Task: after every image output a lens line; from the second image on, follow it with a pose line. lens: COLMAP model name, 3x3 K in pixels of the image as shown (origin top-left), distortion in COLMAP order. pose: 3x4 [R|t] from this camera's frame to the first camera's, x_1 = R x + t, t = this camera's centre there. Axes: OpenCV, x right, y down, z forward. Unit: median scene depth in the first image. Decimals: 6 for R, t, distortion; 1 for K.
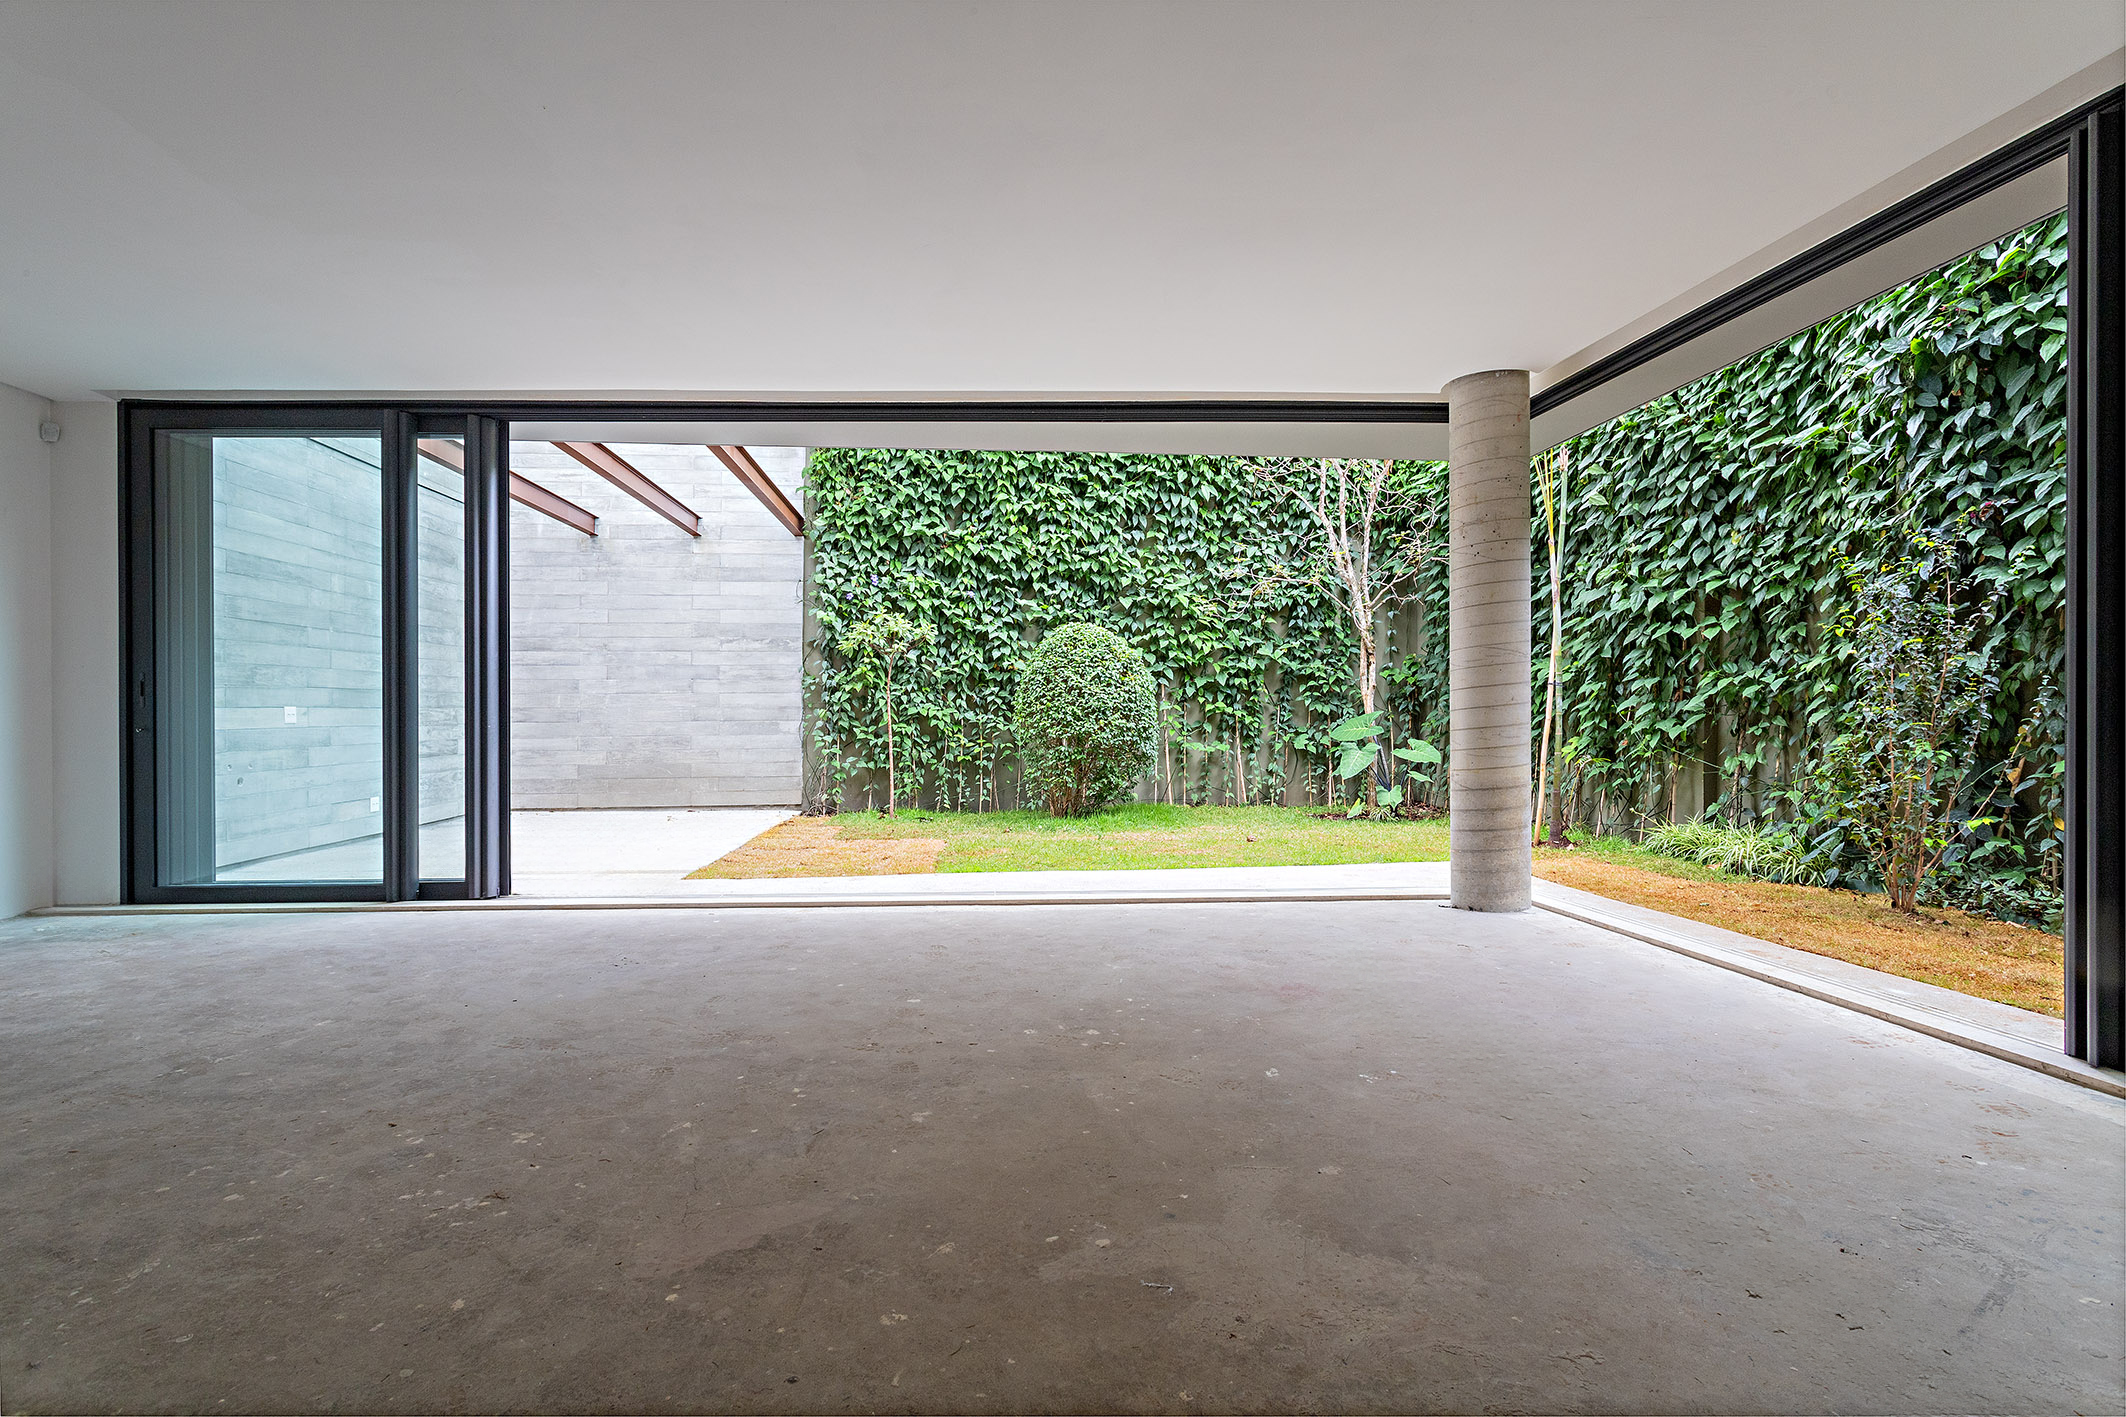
lens RADIAL K [[1083.6, 0, 1053.7], [0, 1083.6, 699.6], [0, 0, 1]] dist [-0.000061, 0.001083]
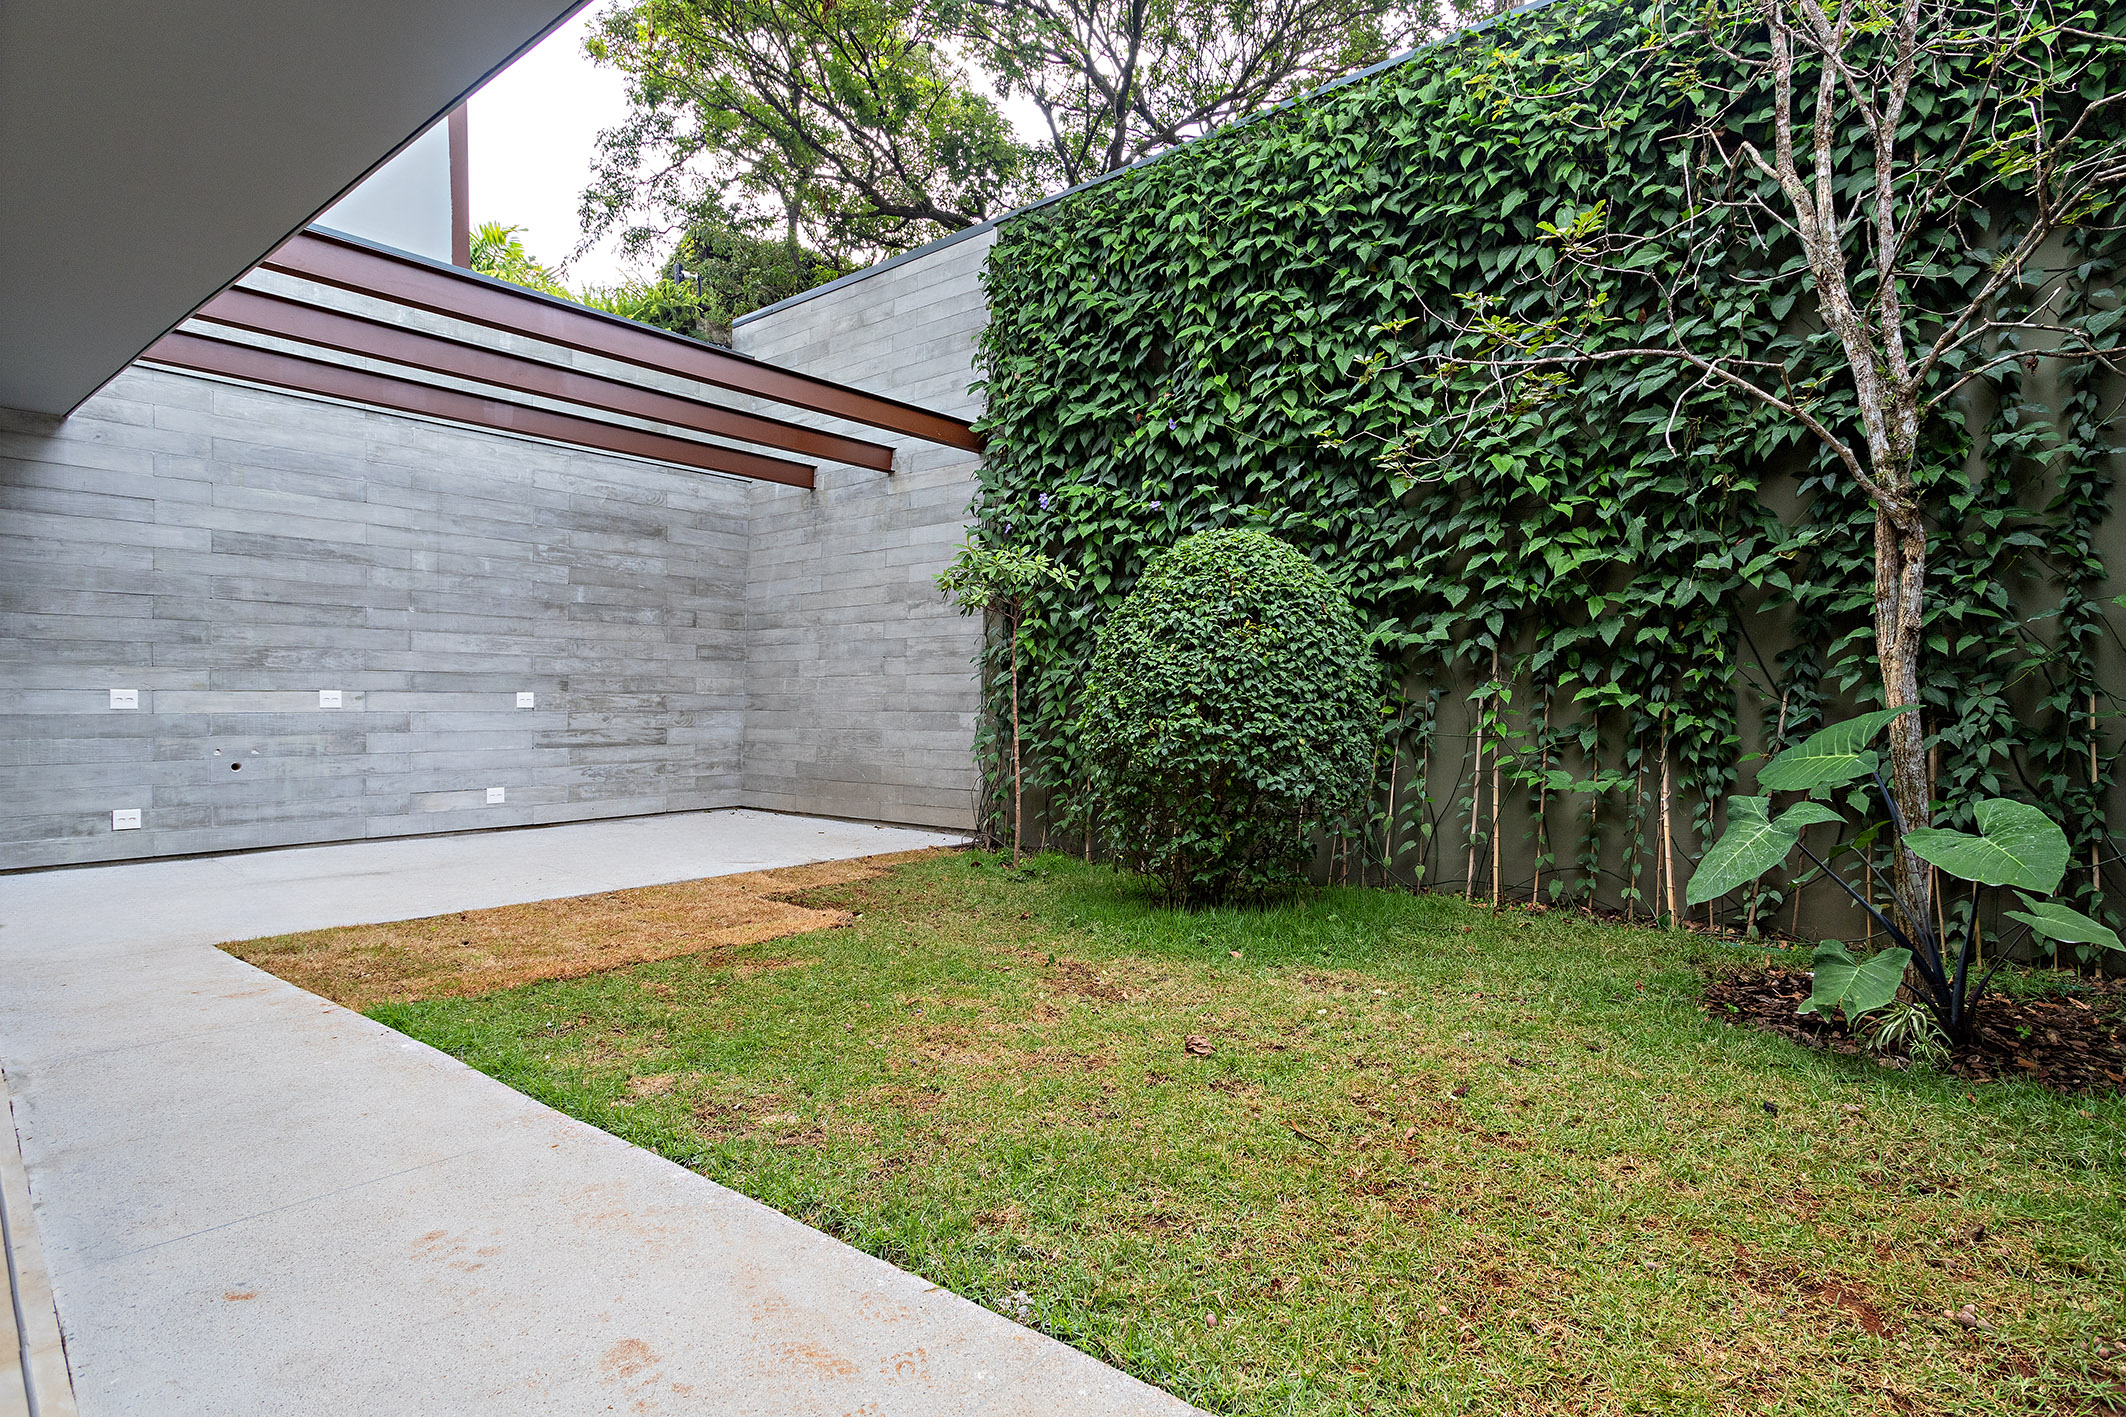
lens RADIAL K [[1074.7, 0, 1157.9], [0, 1074.7, 710.3], [0, 0, 1]] dist [-0.001799, 0.001866]
pose [[0.725938, 0.010637, -0.687678, 0.341046], [0.001638, 0.999851, 0.017195, 0.006263], [0.687758, -0.013609, 0.725812, 0.571193]]
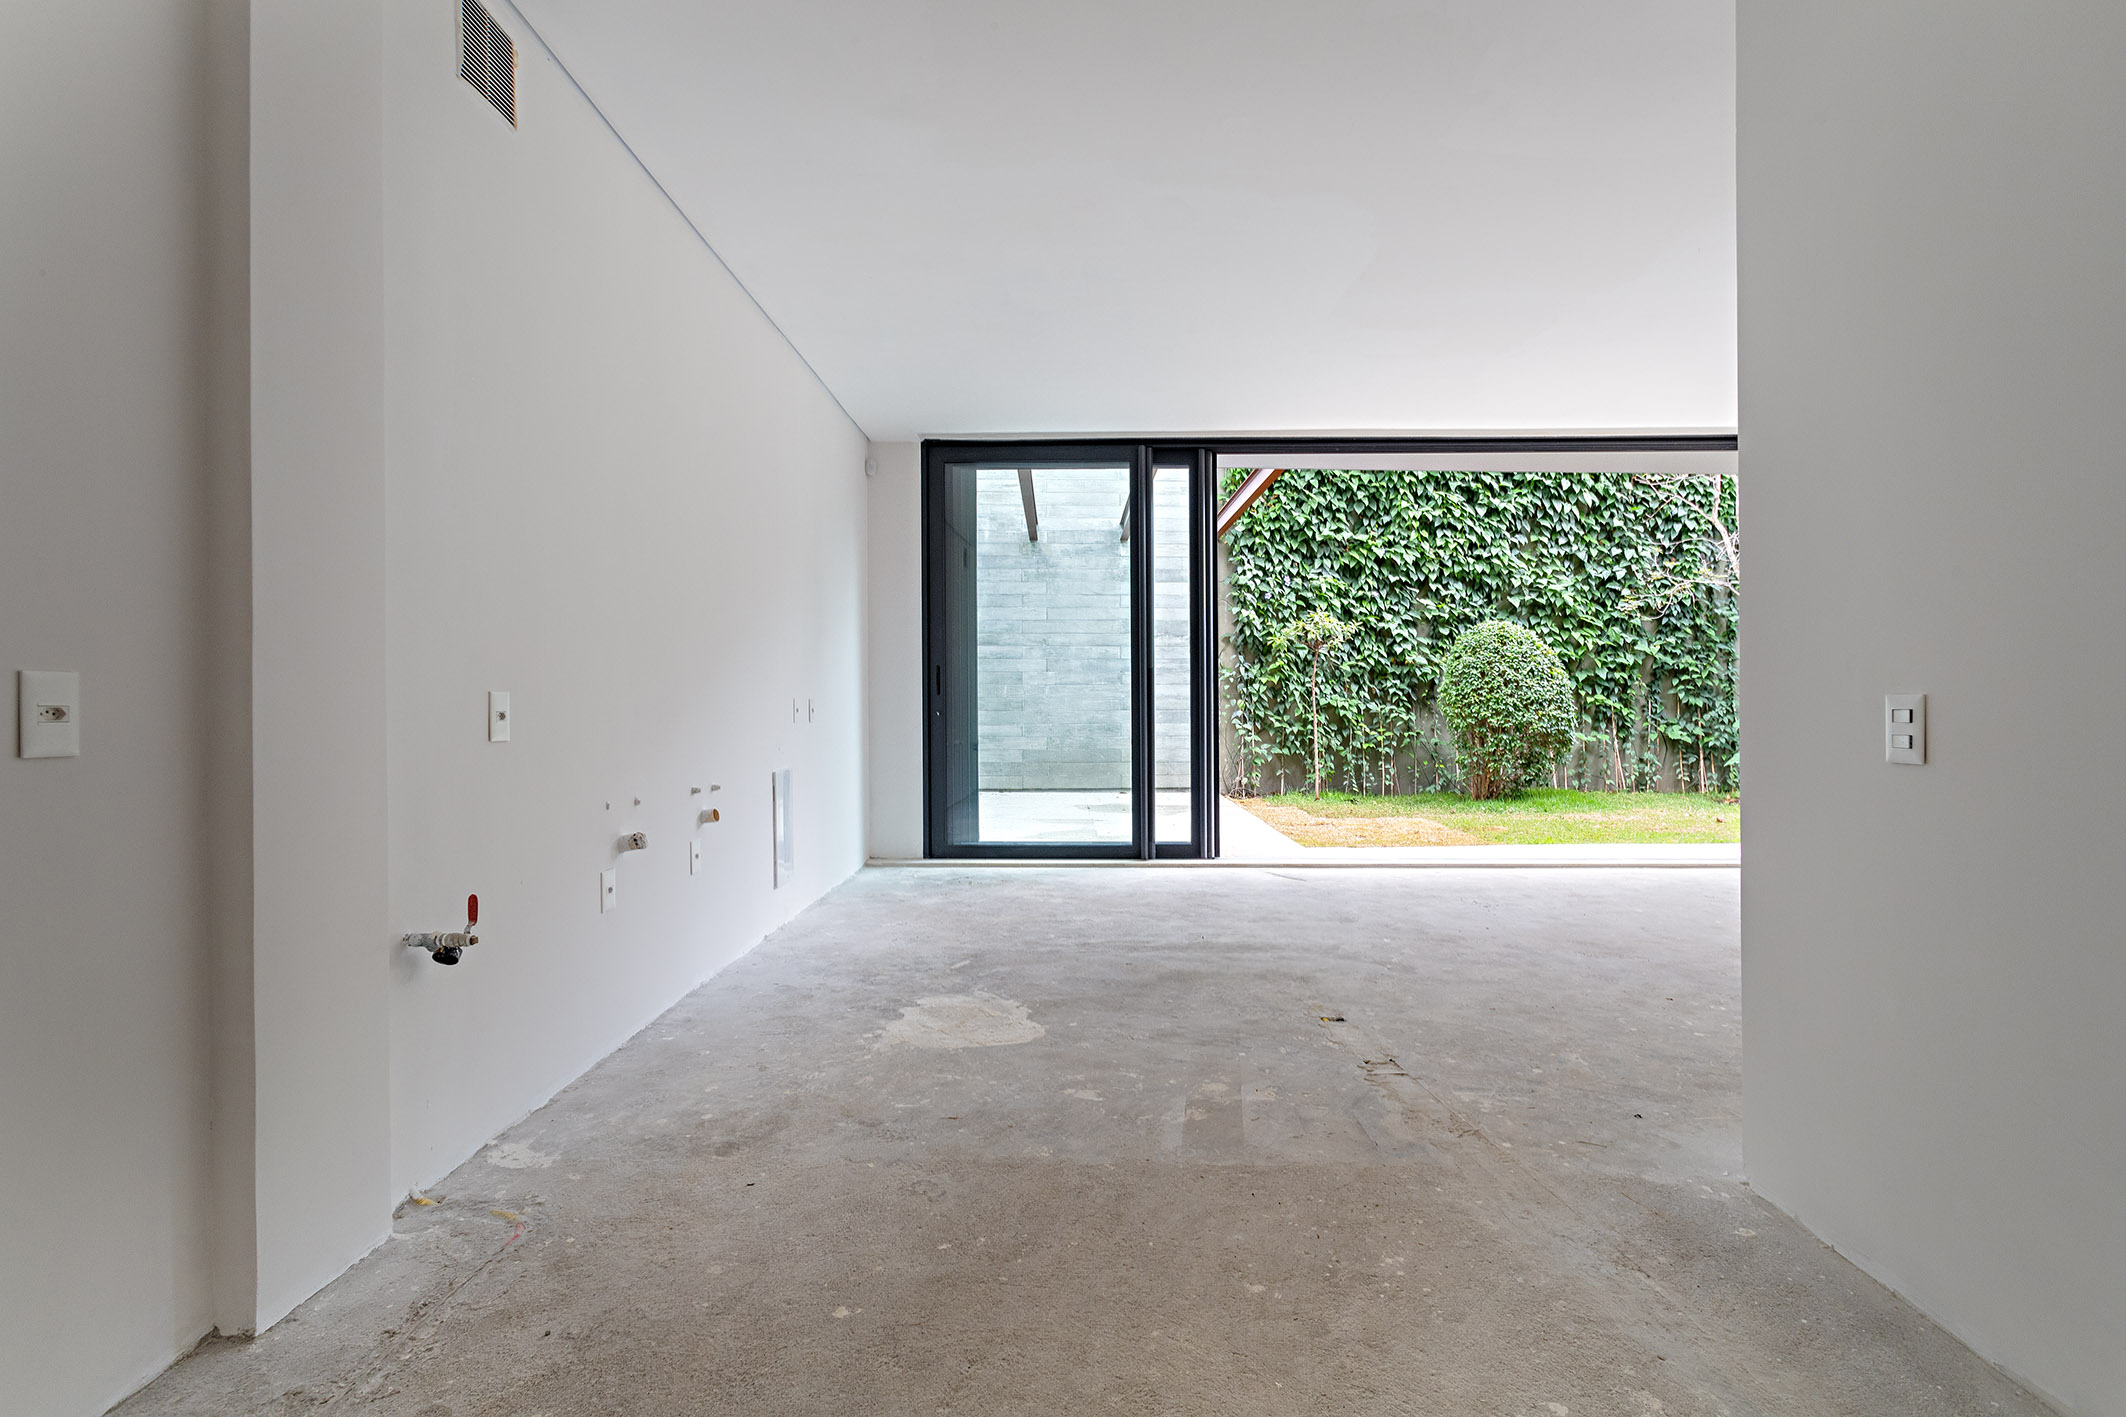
lens RADIAL K [[1104.9, 0, 1061.8], [0, 1104.9, 675.7], [0, 0, 1]] dist [-0.000182, 0.000392]
pose [[0.999122, 0.003778, -0.041722, -0.345653], [-0.004357, 0.999895, -0.013800, 0.001033], [0.041665, 0.013969, 0.999034, -0.115303]]
